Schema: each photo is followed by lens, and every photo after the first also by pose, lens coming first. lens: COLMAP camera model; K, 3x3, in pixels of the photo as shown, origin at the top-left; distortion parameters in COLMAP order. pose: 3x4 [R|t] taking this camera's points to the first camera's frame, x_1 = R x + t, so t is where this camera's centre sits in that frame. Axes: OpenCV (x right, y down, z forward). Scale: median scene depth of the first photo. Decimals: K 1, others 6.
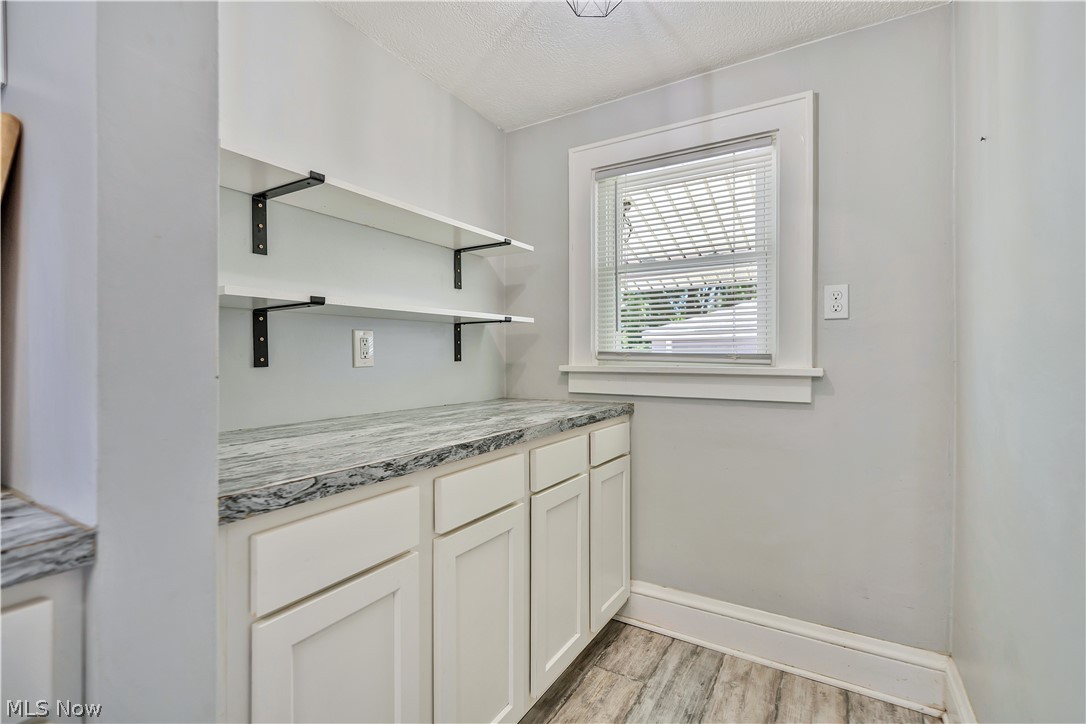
lens RADIAL K [[492.1, 0, 550.2], [0, 492.1, 359.5], [0, 0, 1]] dist [-0.004958, 0.002472]
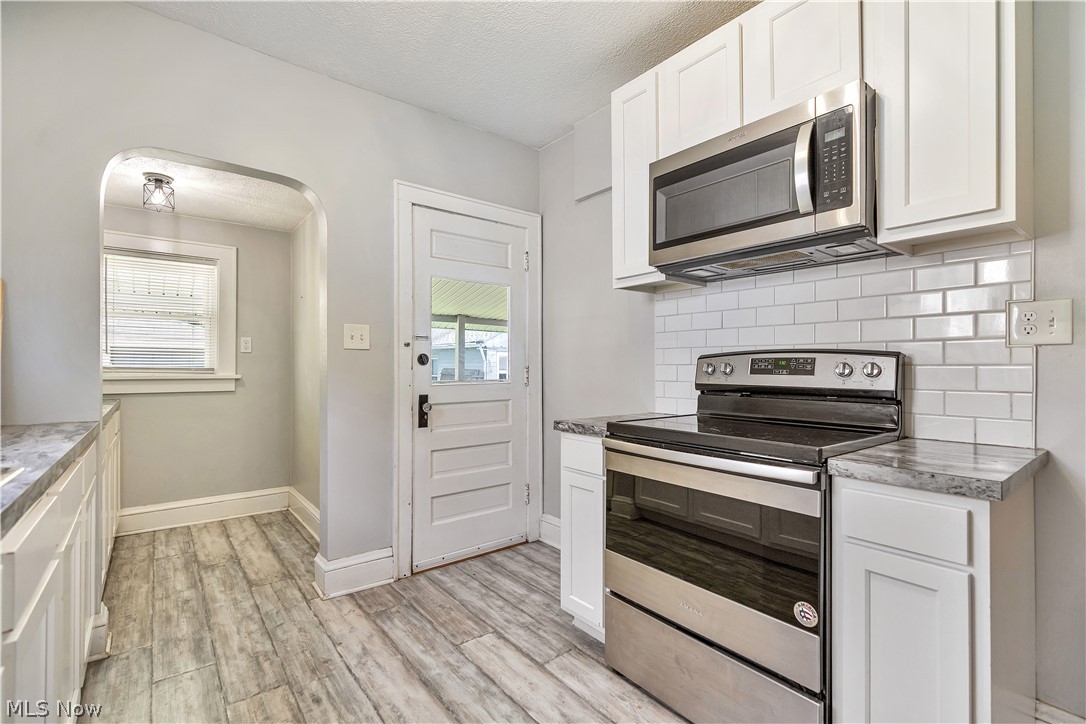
lens RADIAL K [[503.1, 0, 541.3], [0, 503.1, 364.3], [0, 0, 1]] dist [0.004473, 0.000611]
pose [[0.371249, 0.002536, 0.928530, -1.013697], [0.006002, 0.999969, -0.005130, -0.008578], [-0.928514, 0.007477, 0.371223, -1.060495]]
